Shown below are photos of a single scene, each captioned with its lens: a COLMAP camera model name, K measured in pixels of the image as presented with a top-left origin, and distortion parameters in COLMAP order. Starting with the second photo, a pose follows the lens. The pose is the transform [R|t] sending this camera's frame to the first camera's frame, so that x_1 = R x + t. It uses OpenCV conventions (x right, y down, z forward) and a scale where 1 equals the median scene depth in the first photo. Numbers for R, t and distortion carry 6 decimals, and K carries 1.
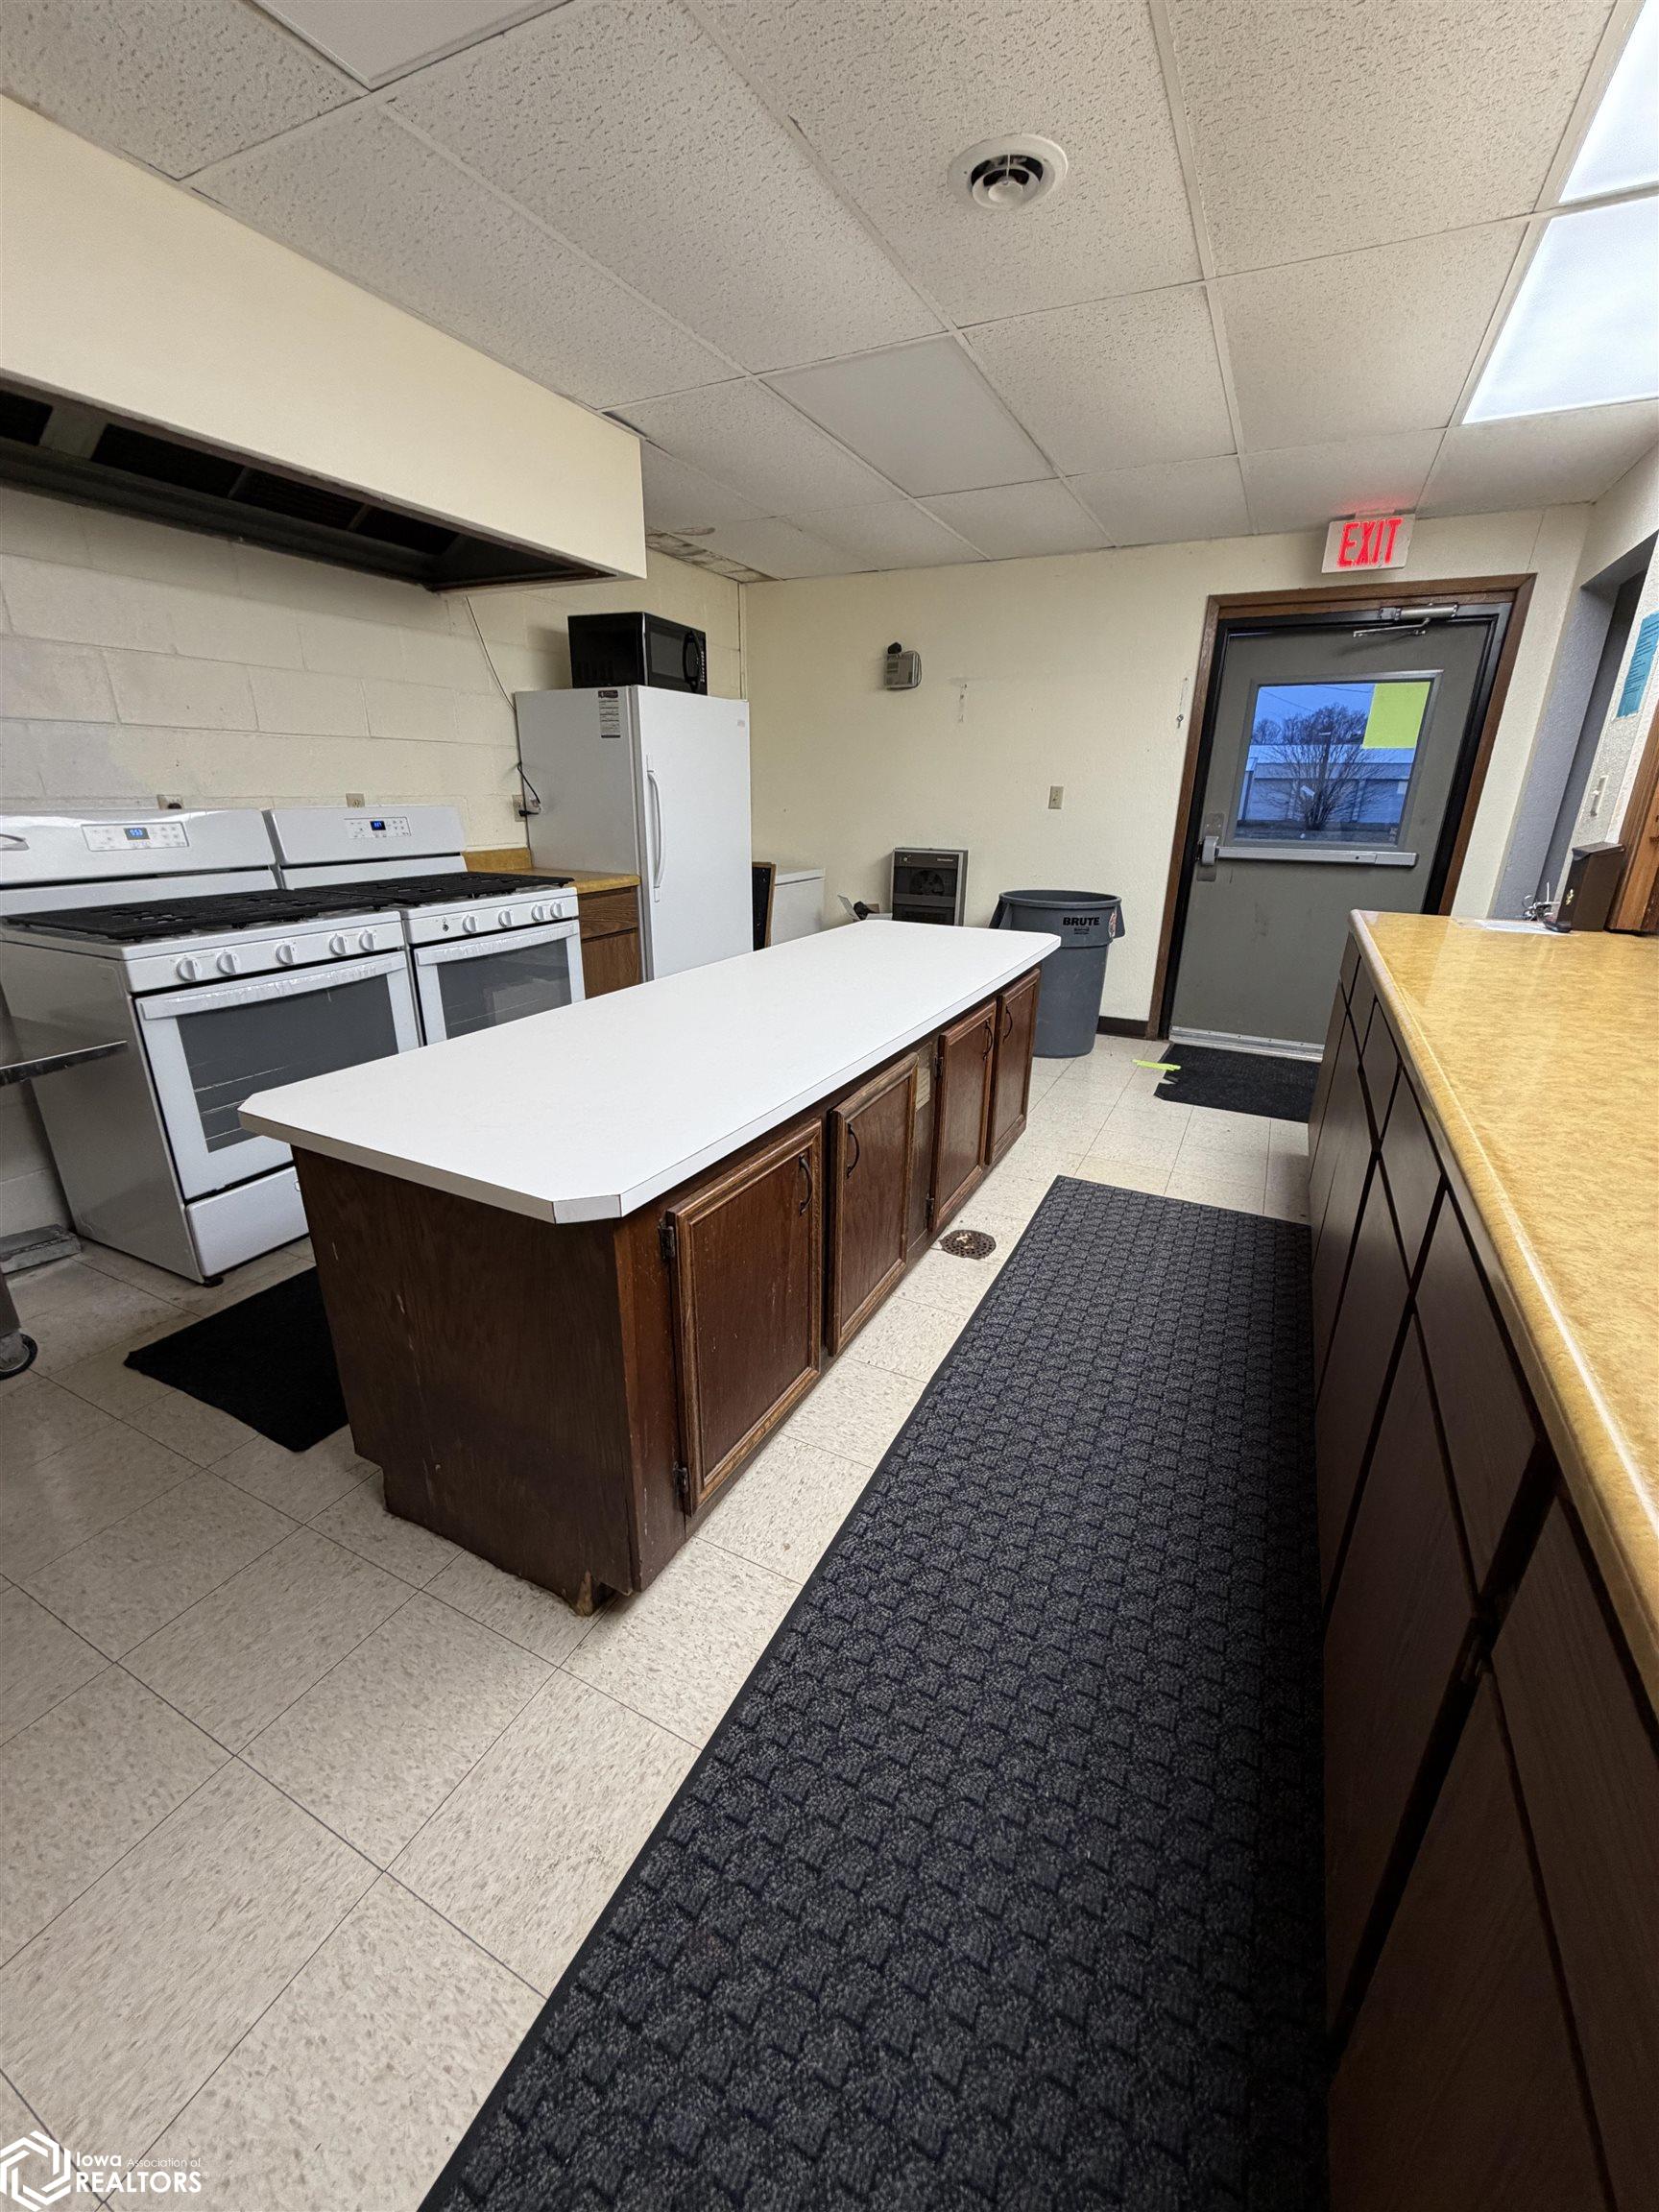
lens RADIAL K [[876.7, 0, 832.9], [0, 876.7, 1101.4], [0, 0, 1]] dist [-0.000458, -0.000273]
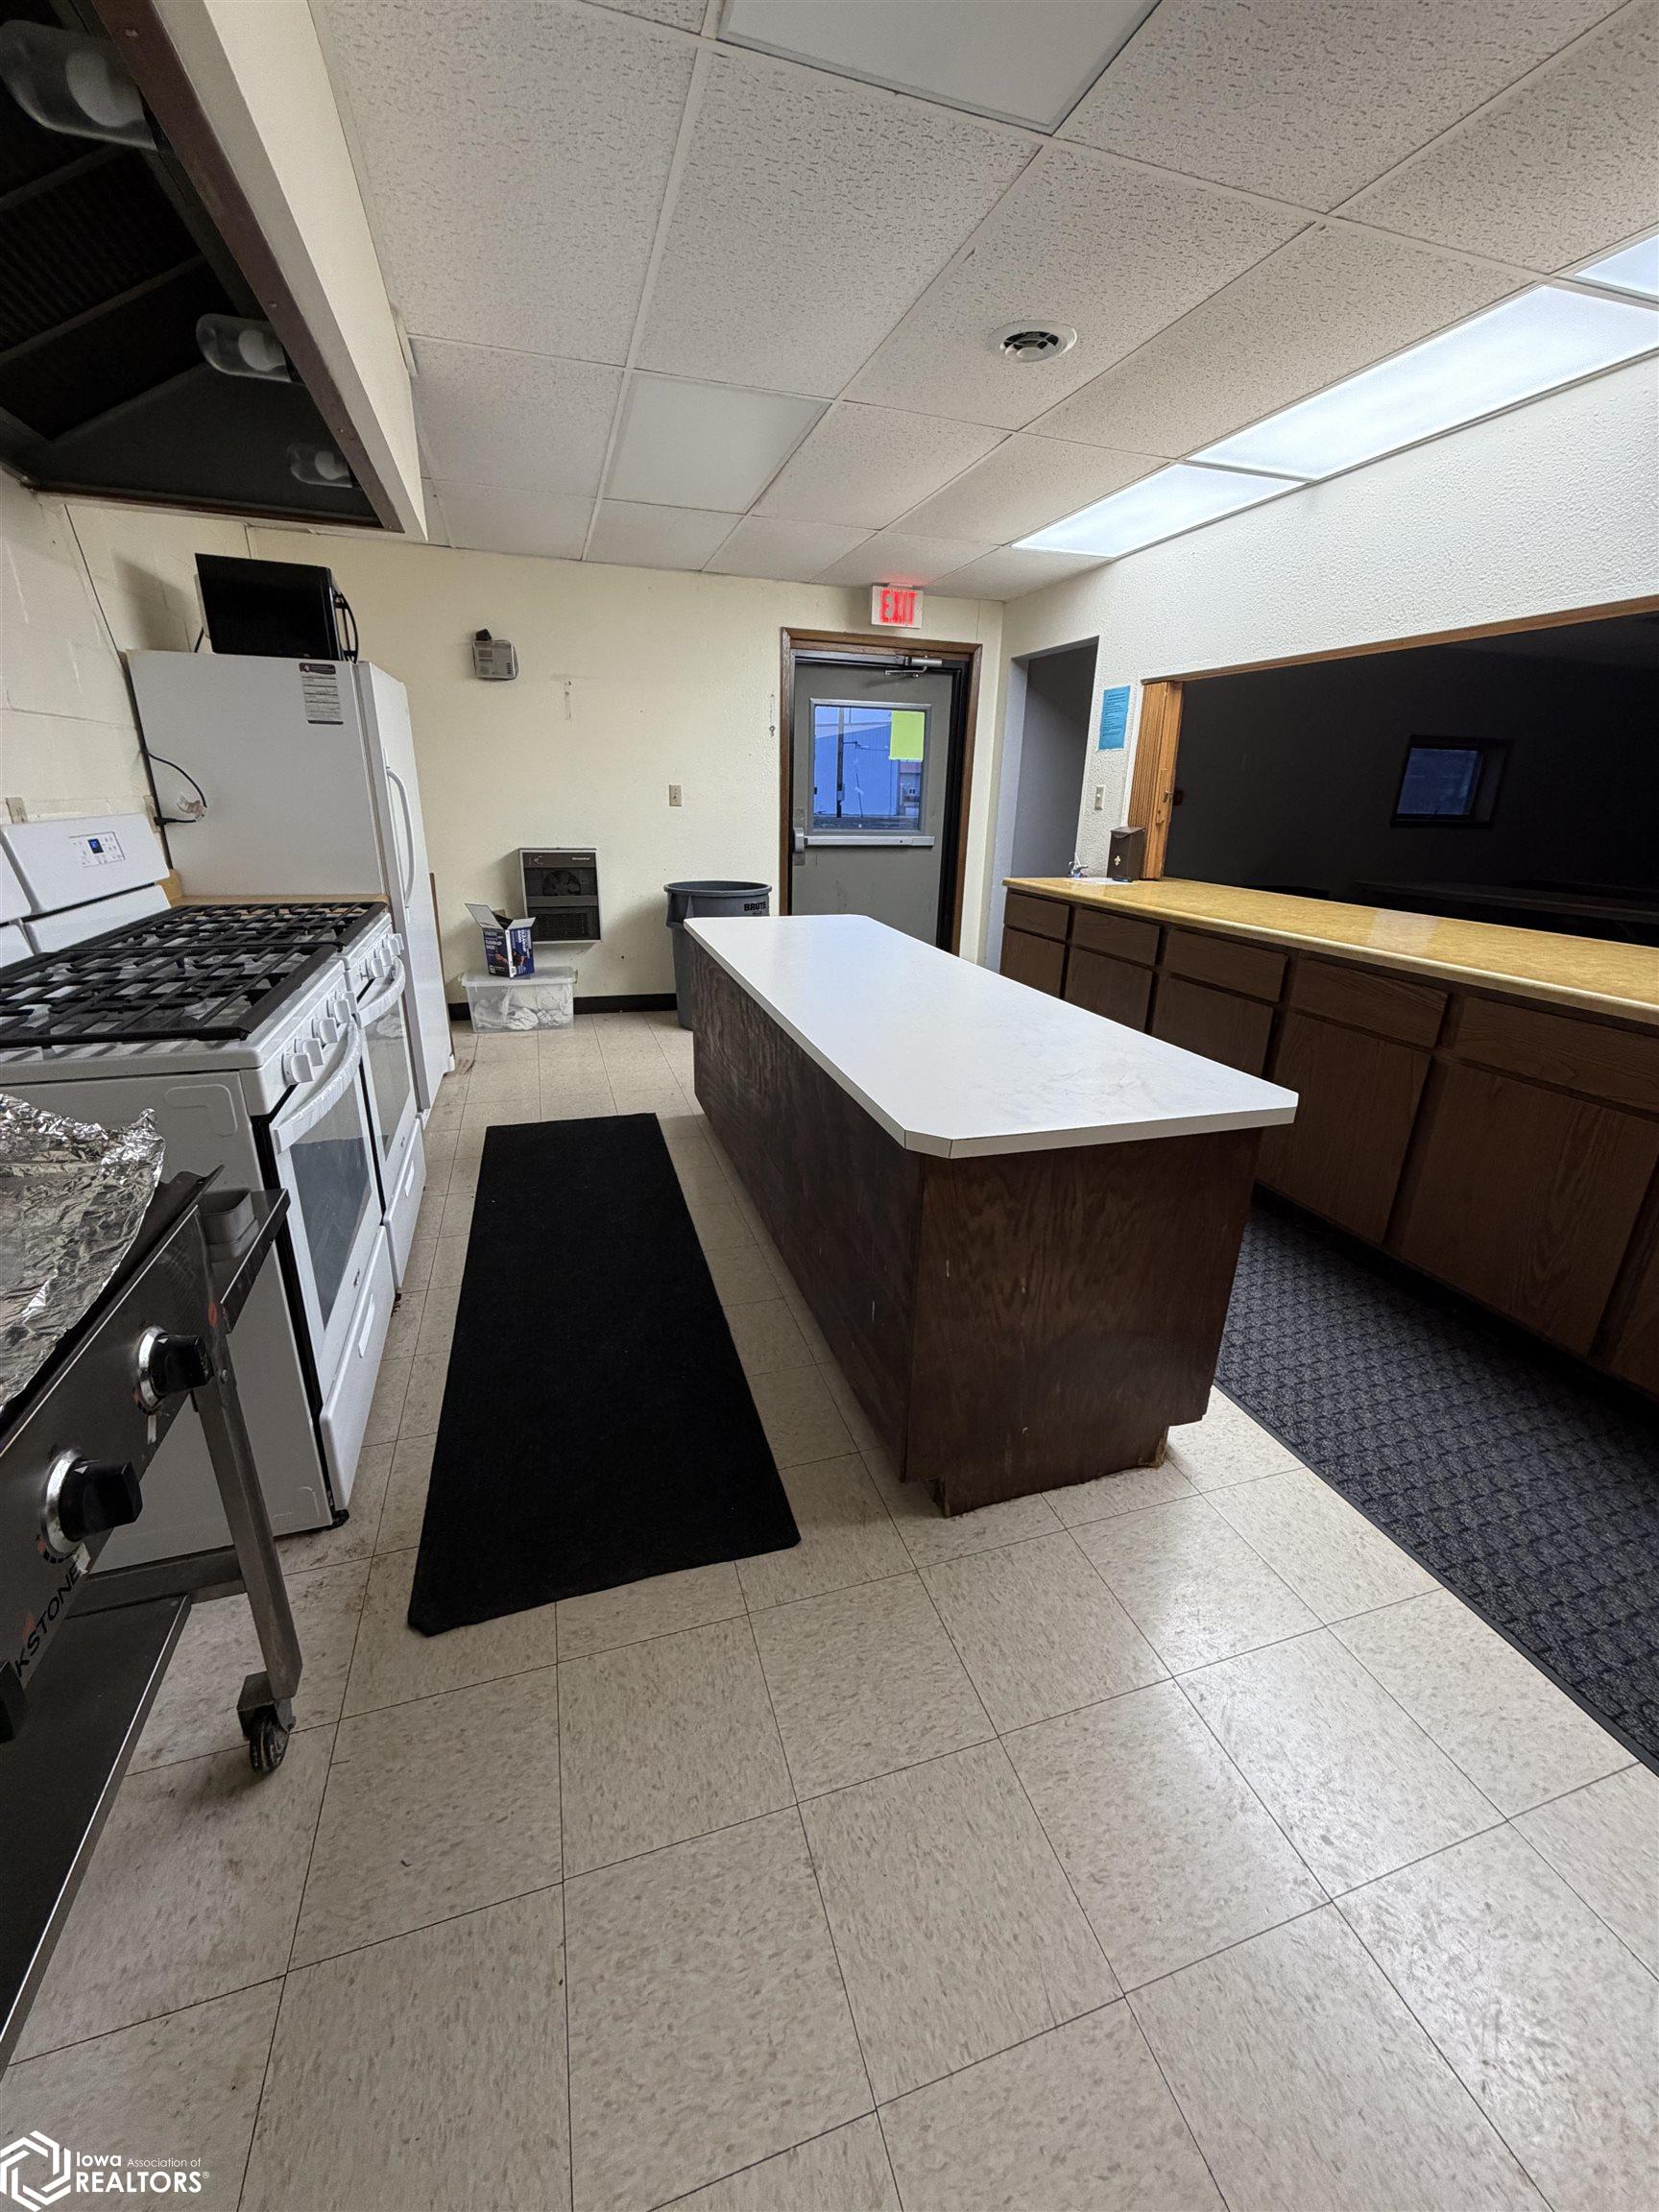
lens RADIAL K [[876.7, 0, 831.0], [0, 876.7, 1100.4], [0, 0, 1]] dist [-0.000458, -0.000273]
pose [[0.711612, -0.231554, 0.663319, -0.605021], [0.225202, 0.969488, 0.096835, -0.067024], [-0.665502, 0.080472, 0.742046, 0.154995]]
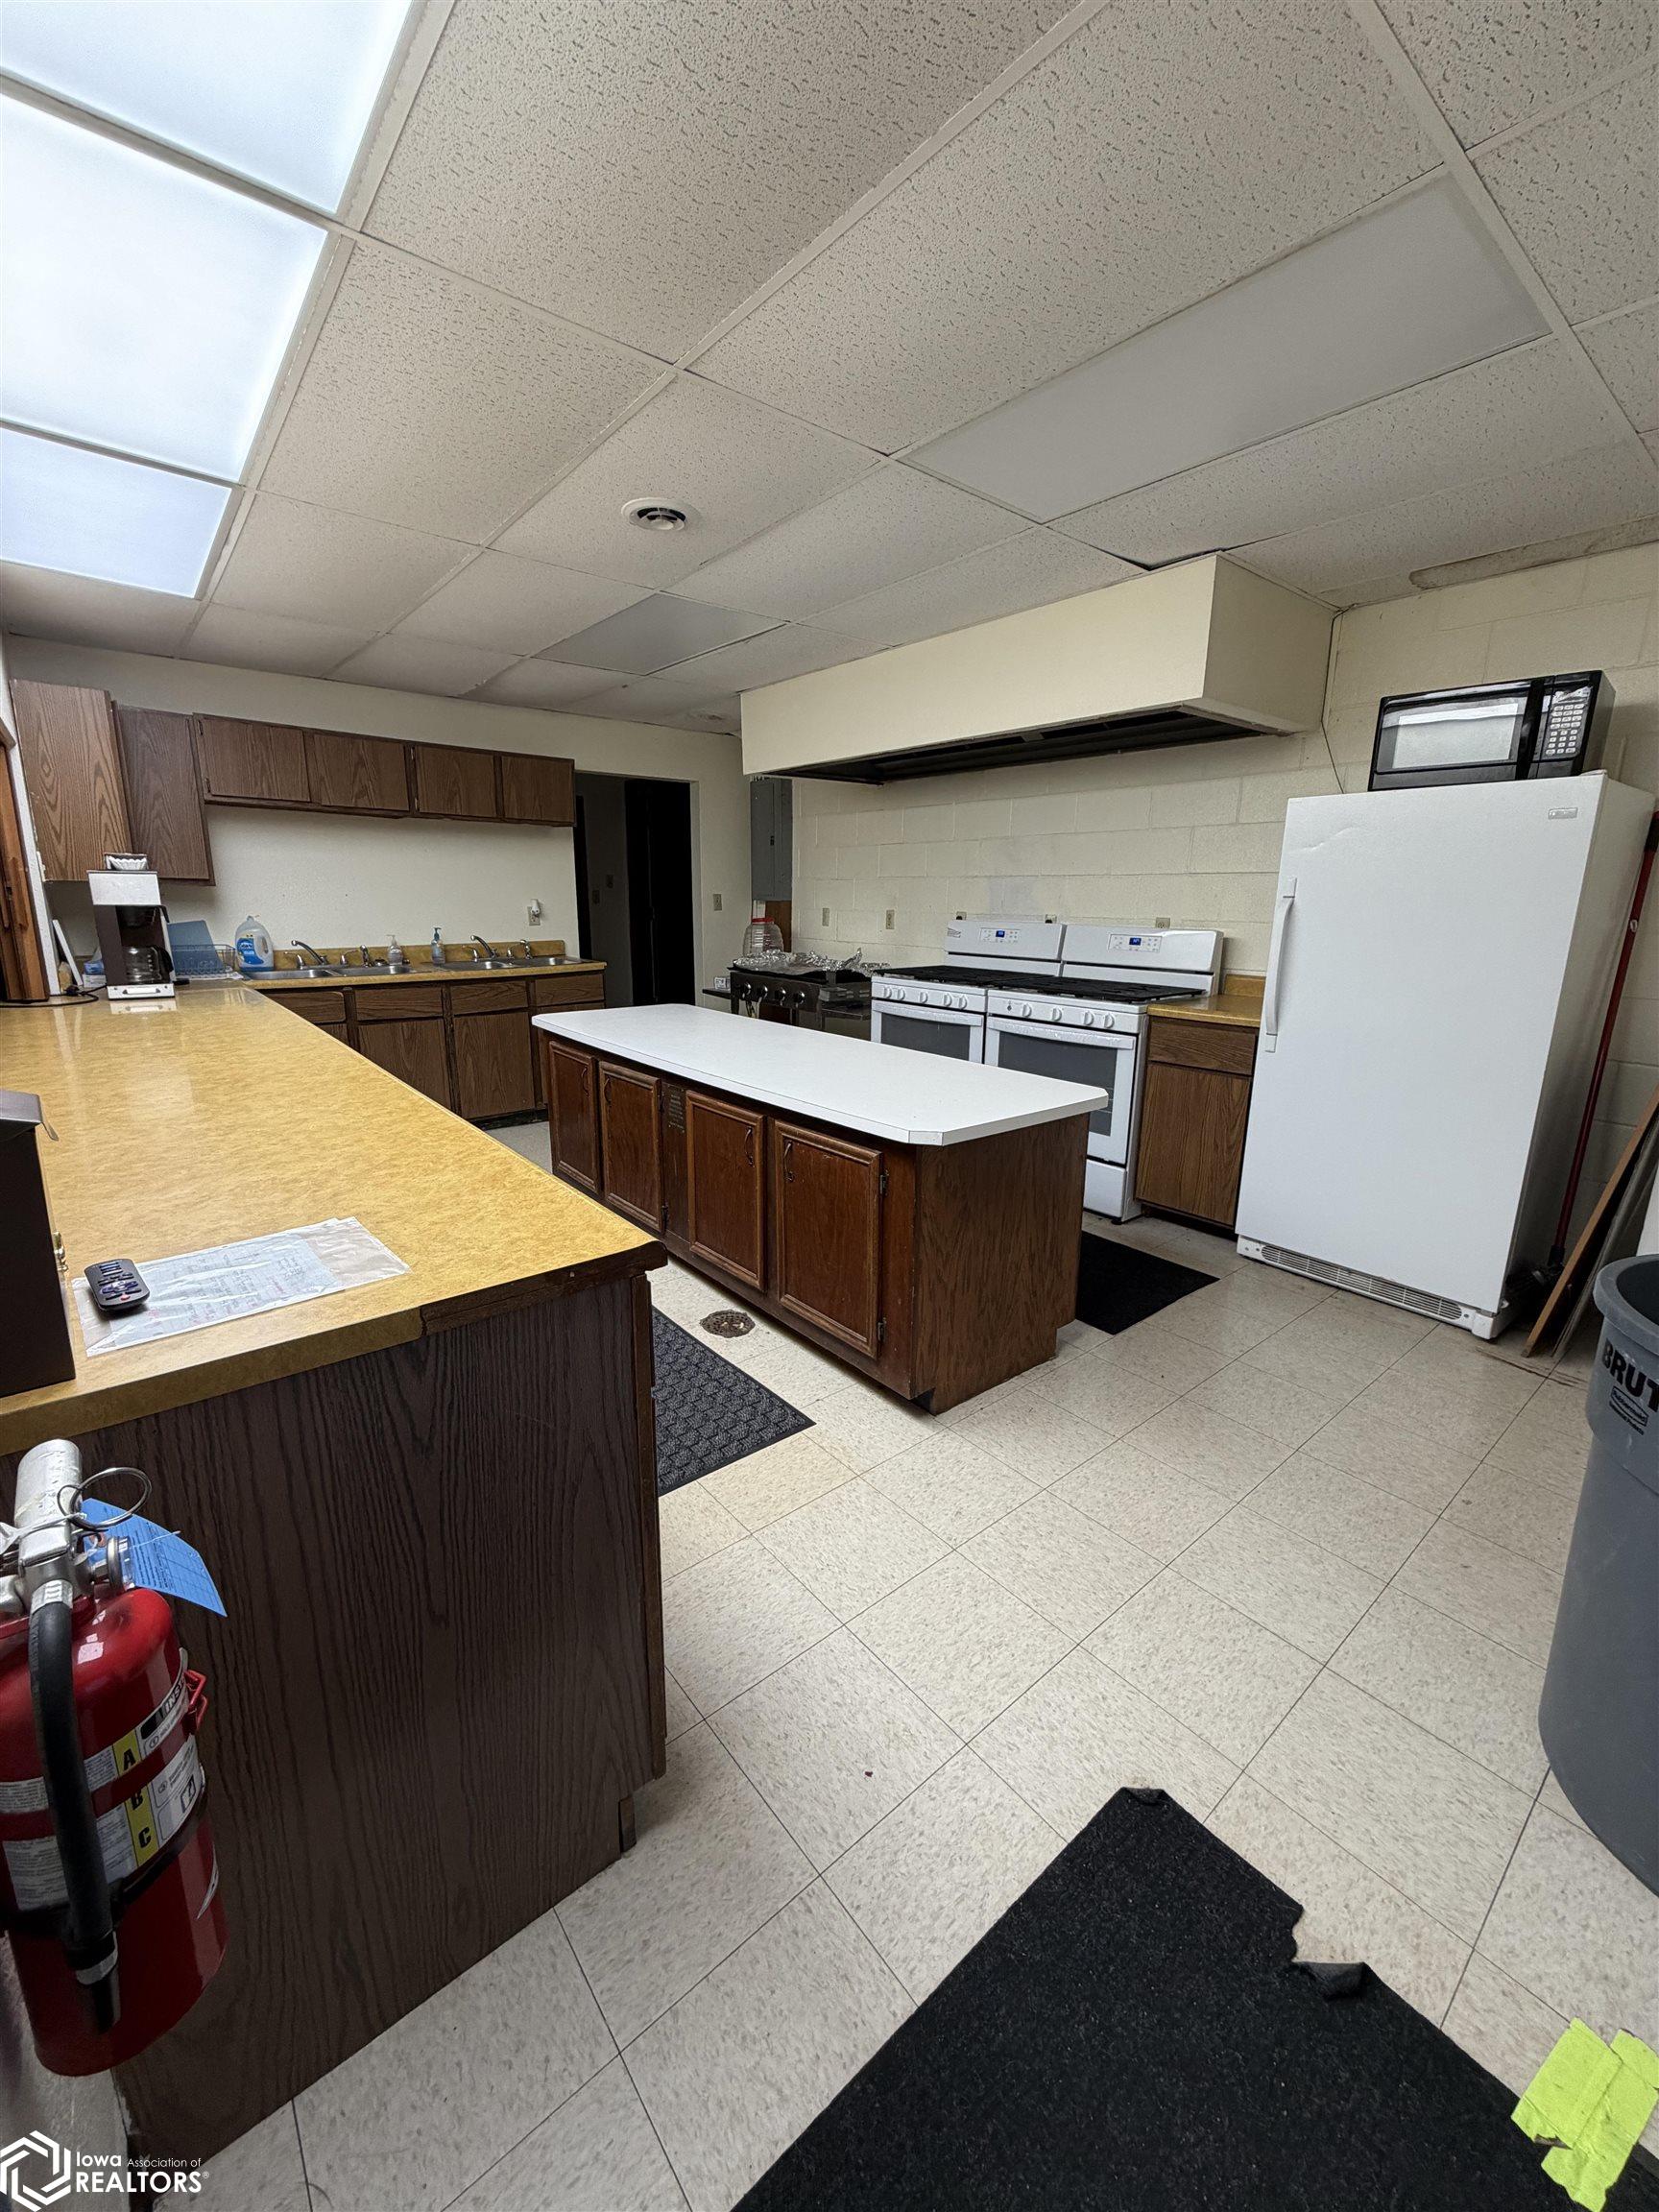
lens RADIAL K [[876.7, 0, 827.0], [0, 876.7, 1100.4], [0, 0, 1]] dist [-0.000458, -0.000273]
pose [[-0.407946, 0.193383, -0.892291, 0.833966], [-0.323004, 0.883538, 0.339160, -0.395635], [0.853961, 0.426572, -0.297972, 1.089509]]
